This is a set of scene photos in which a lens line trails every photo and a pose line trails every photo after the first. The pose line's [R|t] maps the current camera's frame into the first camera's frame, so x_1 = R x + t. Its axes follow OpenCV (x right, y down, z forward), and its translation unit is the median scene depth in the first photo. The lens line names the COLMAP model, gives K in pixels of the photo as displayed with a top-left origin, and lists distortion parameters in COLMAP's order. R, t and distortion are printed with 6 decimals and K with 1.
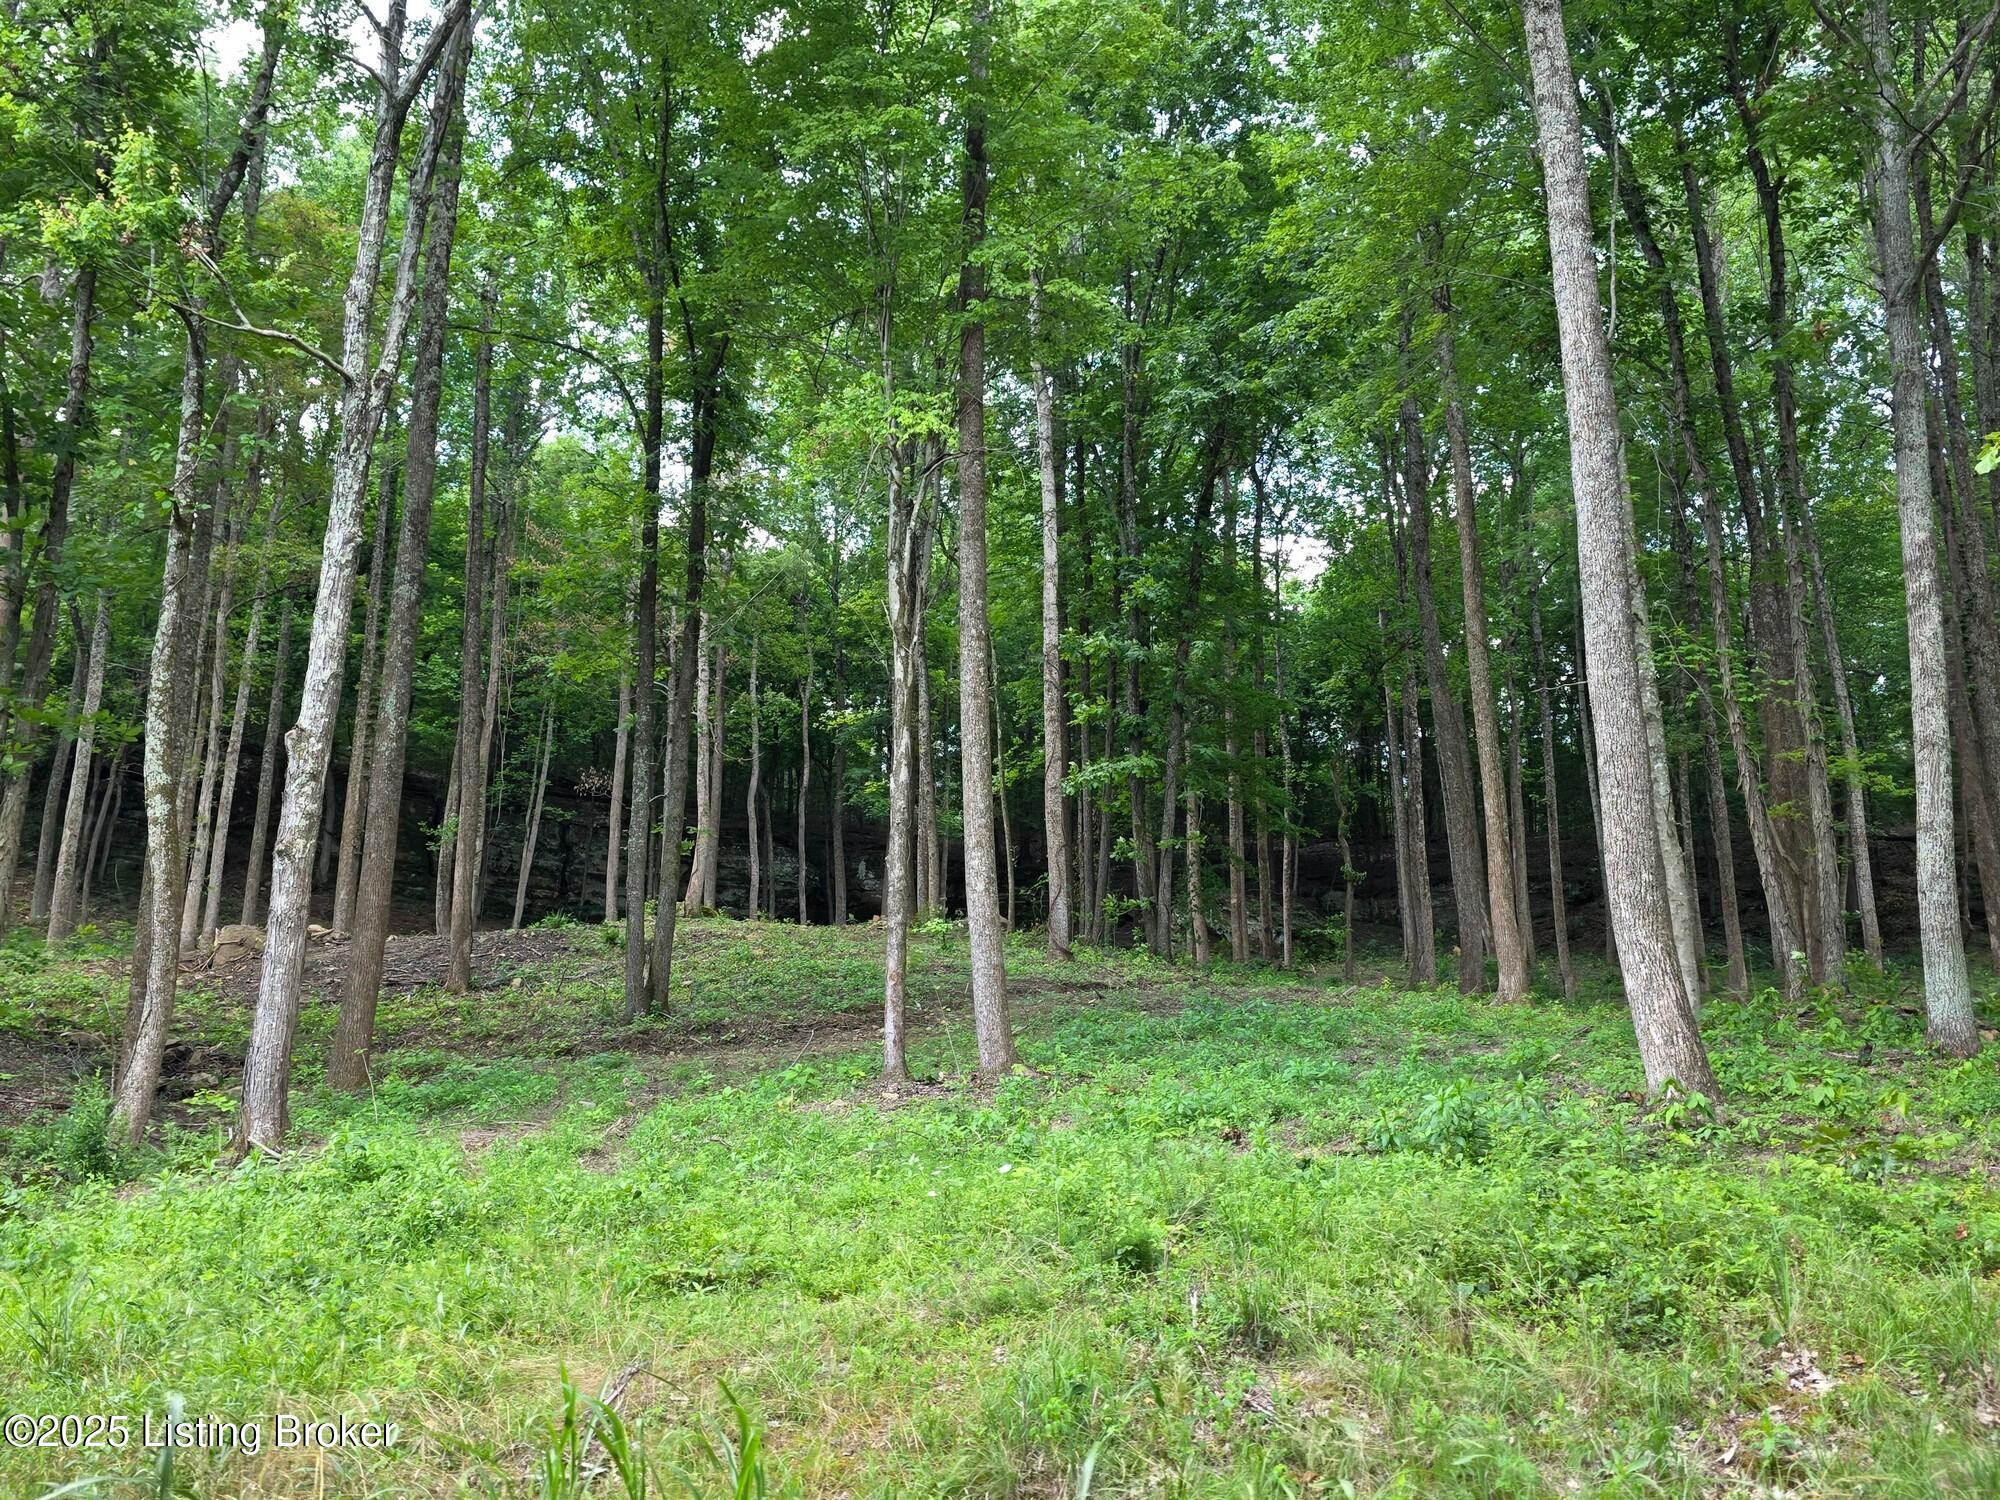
lens RADIAL K [[1693.7, 0, 998.0], [0, 1693.7, 753.4], [0, 0, 1]] dist [0.076654, -0.090248]
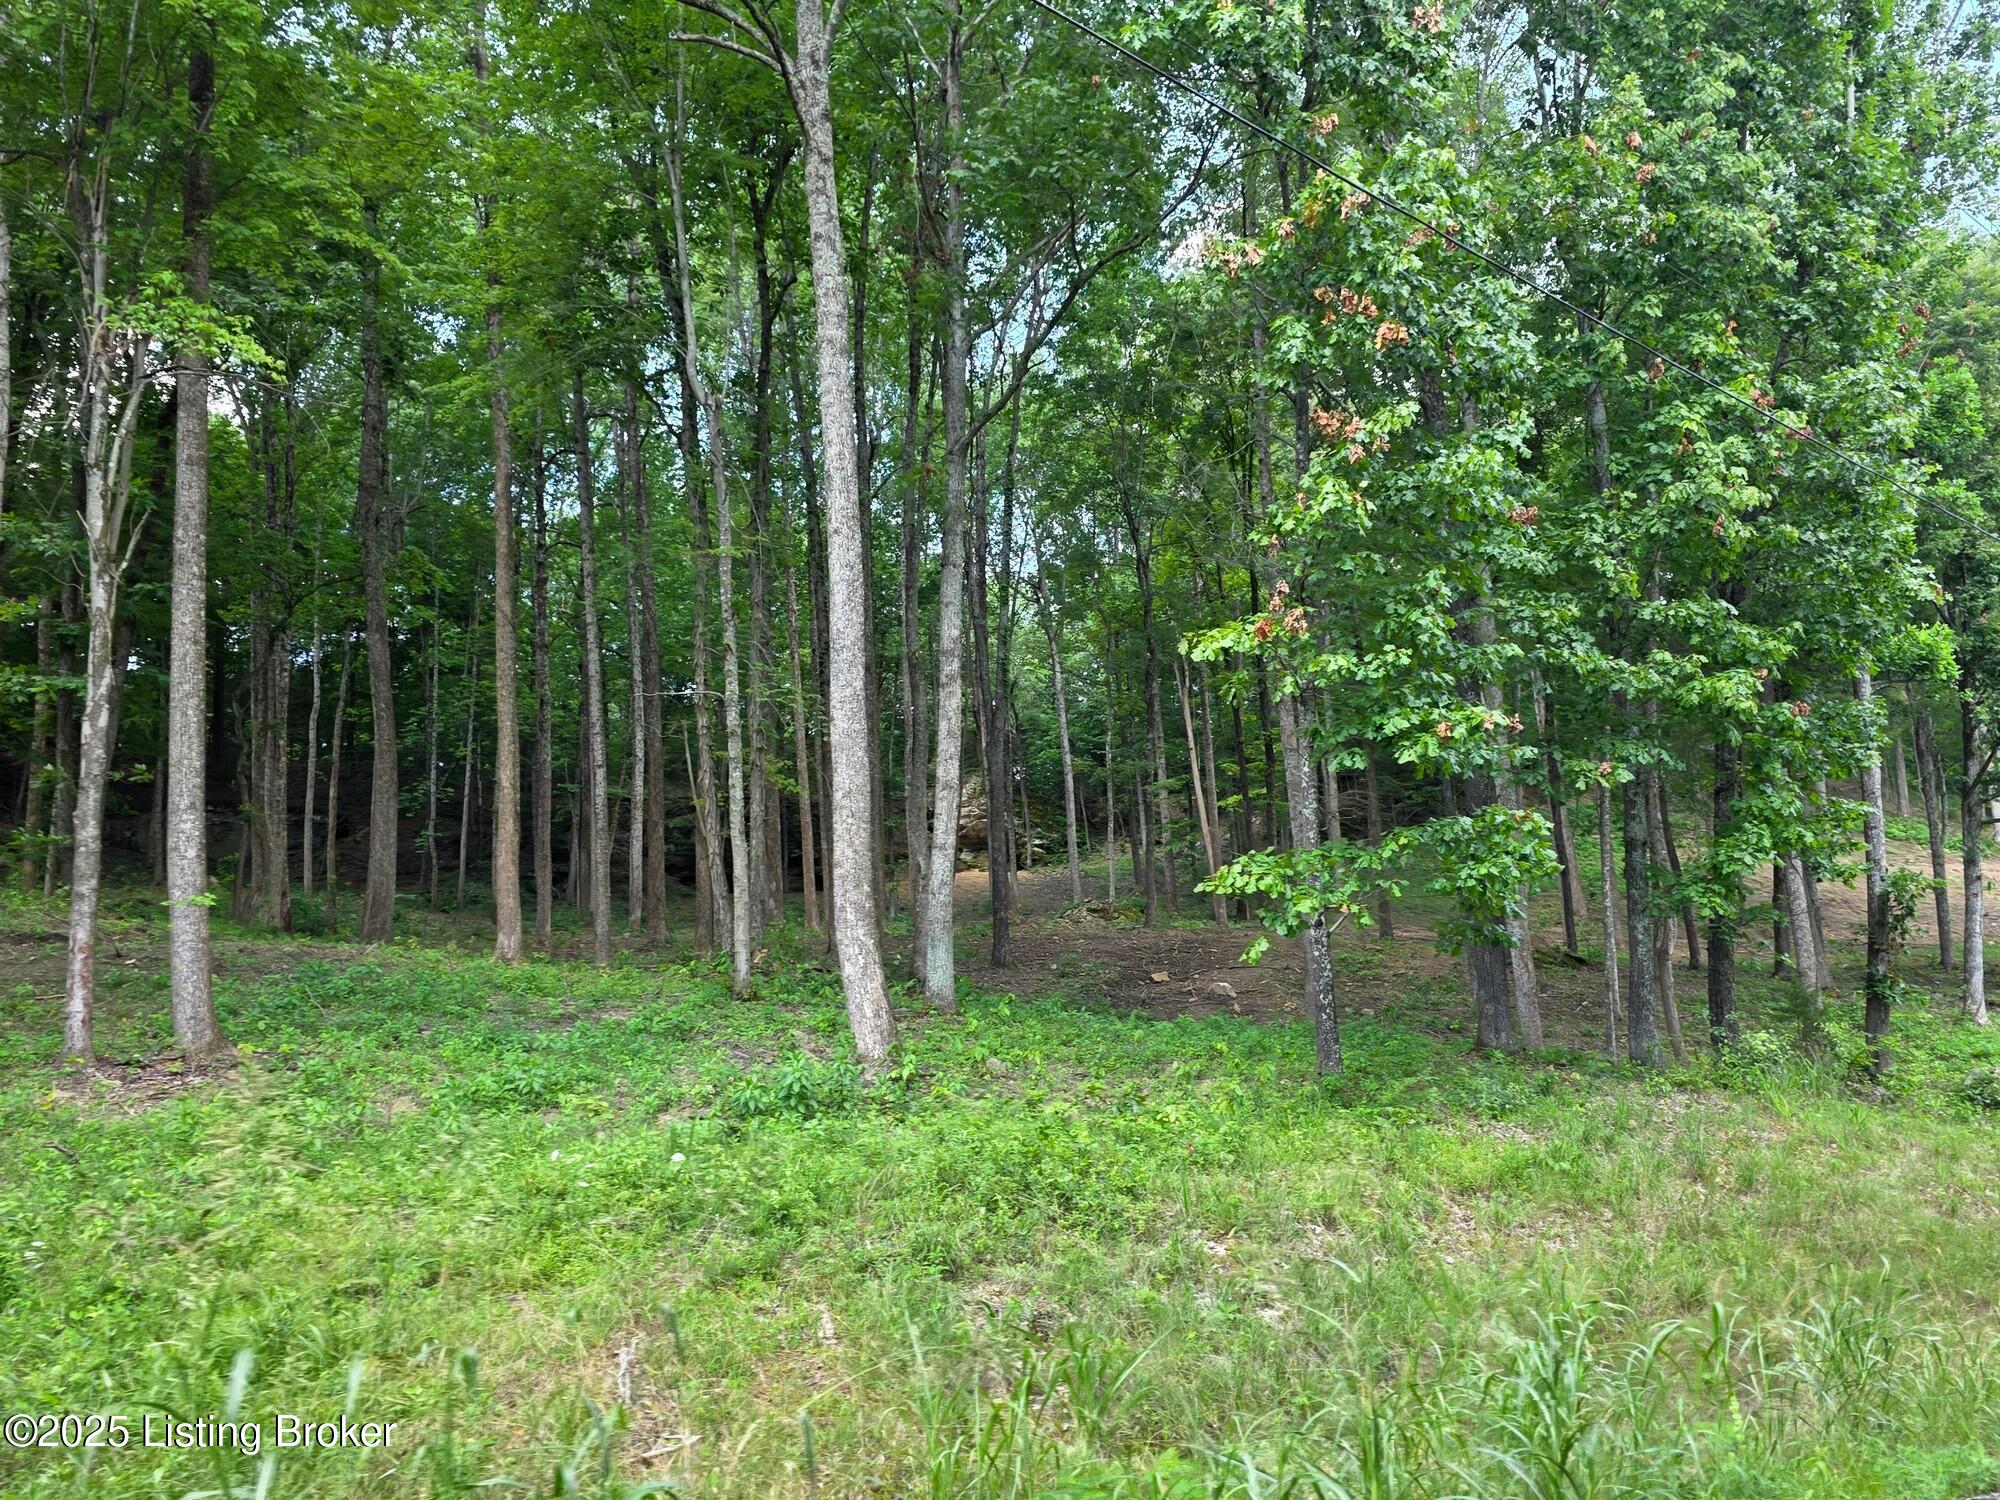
lens RADIAL K [[1693.7, 0, 1003.6], [0, 1693.7, 766.7], [0, 0, 1]] dist [0.076654, -0.090248]
pose [[0.659137, 0.086548, 0.747026, -0.423712], [-0.137383, 0.990497, 0.006464, -0.034140], [-0.739367, -0.106889, 0.664764, 0.060273]]
